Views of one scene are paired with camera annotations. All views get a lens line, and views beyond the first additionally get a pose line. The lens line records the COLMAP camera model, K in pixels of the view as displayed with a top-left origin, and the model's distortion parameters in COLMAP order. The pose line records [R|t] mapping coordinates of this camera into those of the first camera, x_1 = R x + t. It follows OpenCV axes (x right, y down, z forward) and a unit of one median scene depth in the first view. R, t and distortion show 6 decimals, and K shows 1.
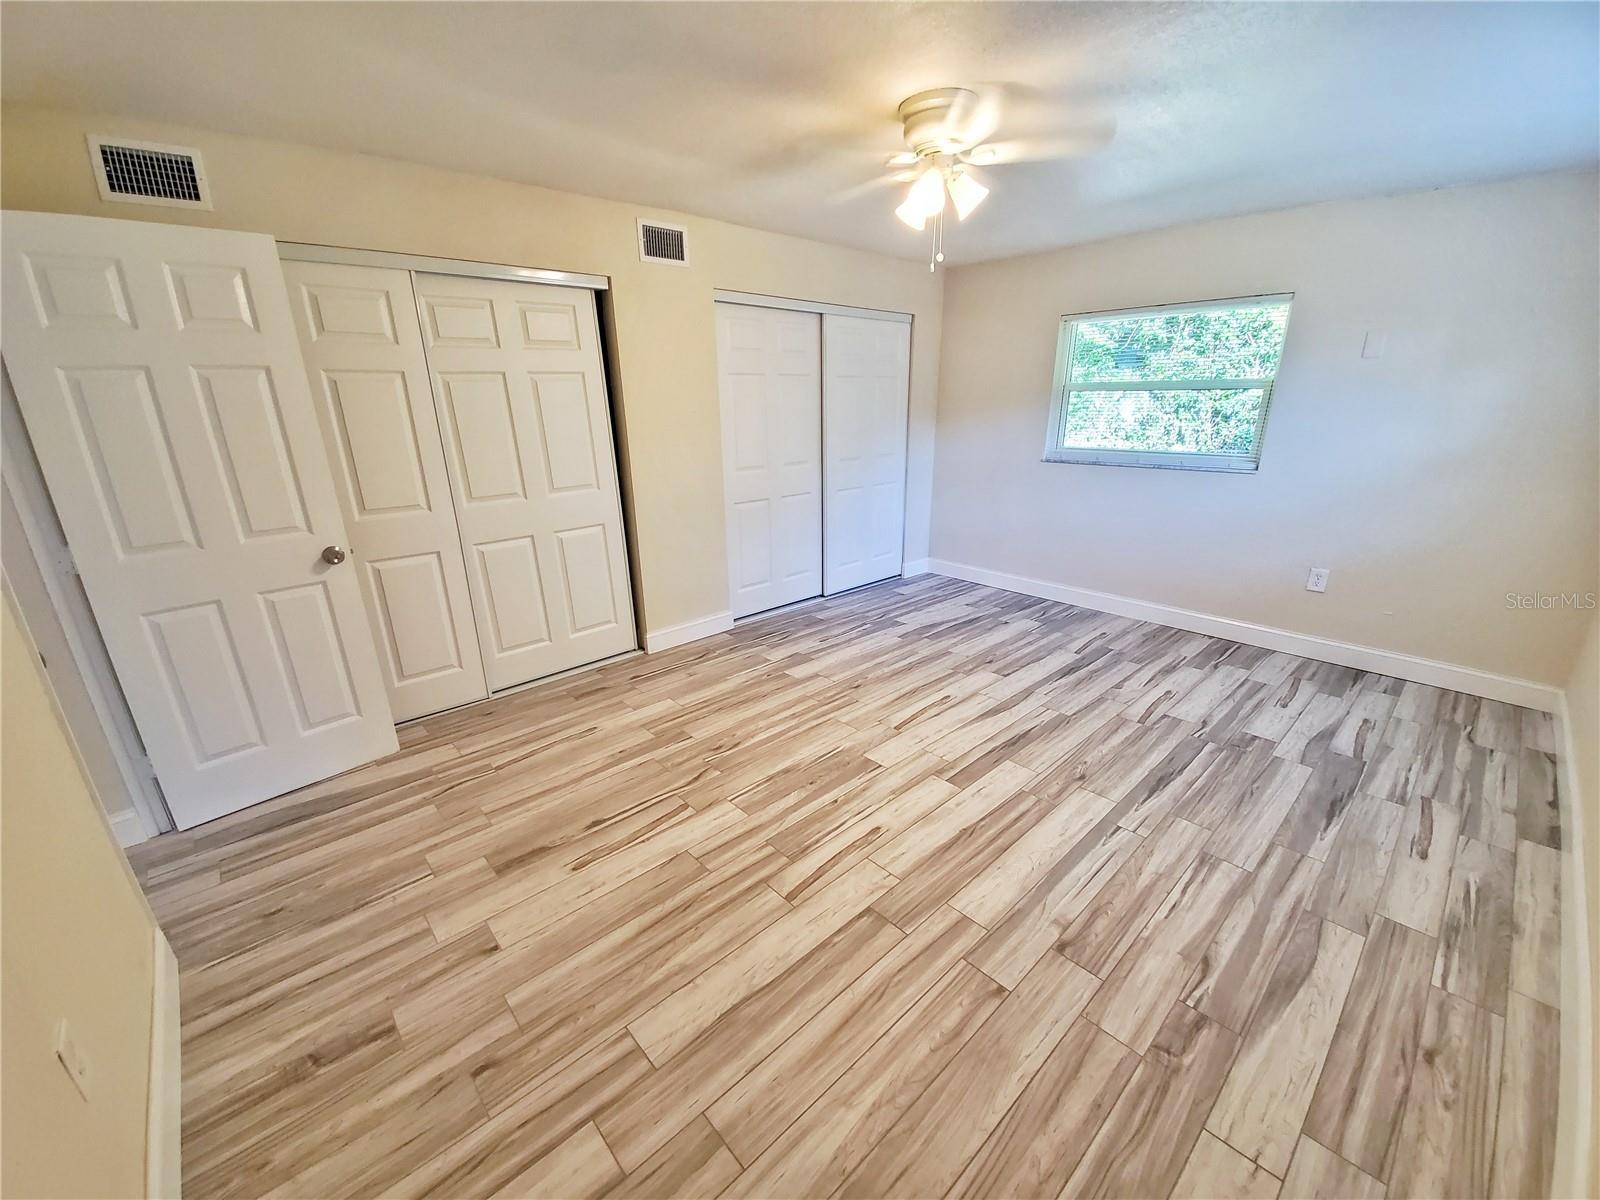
lens RADIAL K [[633.9, 0, 798.5], [0, 633.9, 624.5], [0, 0, 1]] dist [0.010787, -0.016680]
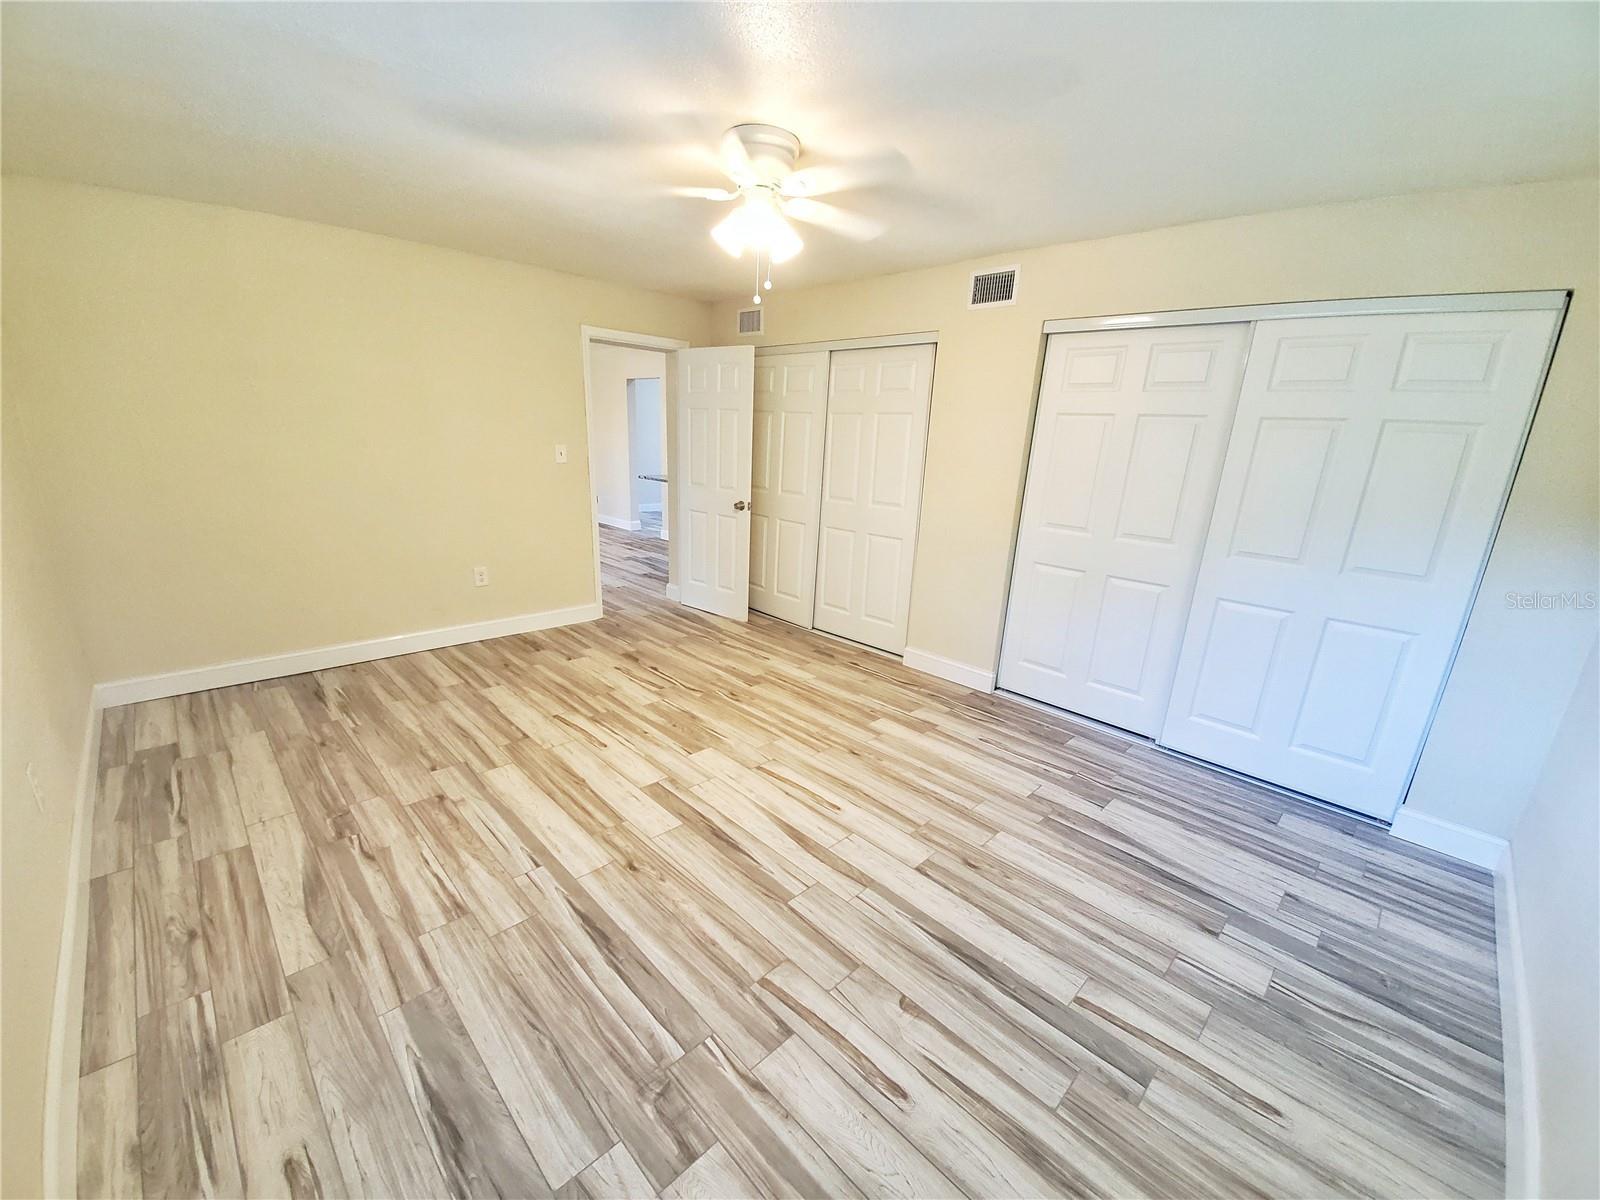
lens RADIAL K [[633.9, 0, 798.5], [0, 633.9, 624.5], [0, 0, 1]] dist [0.010787, -0.016680]
pose [[0.038413, 0.304049, -0.951882, 1.237129], [-0.379412, 0.885686, 0.267594, -0.379742], [0.924430, 0.350876, 0.149381, 1.025957]]
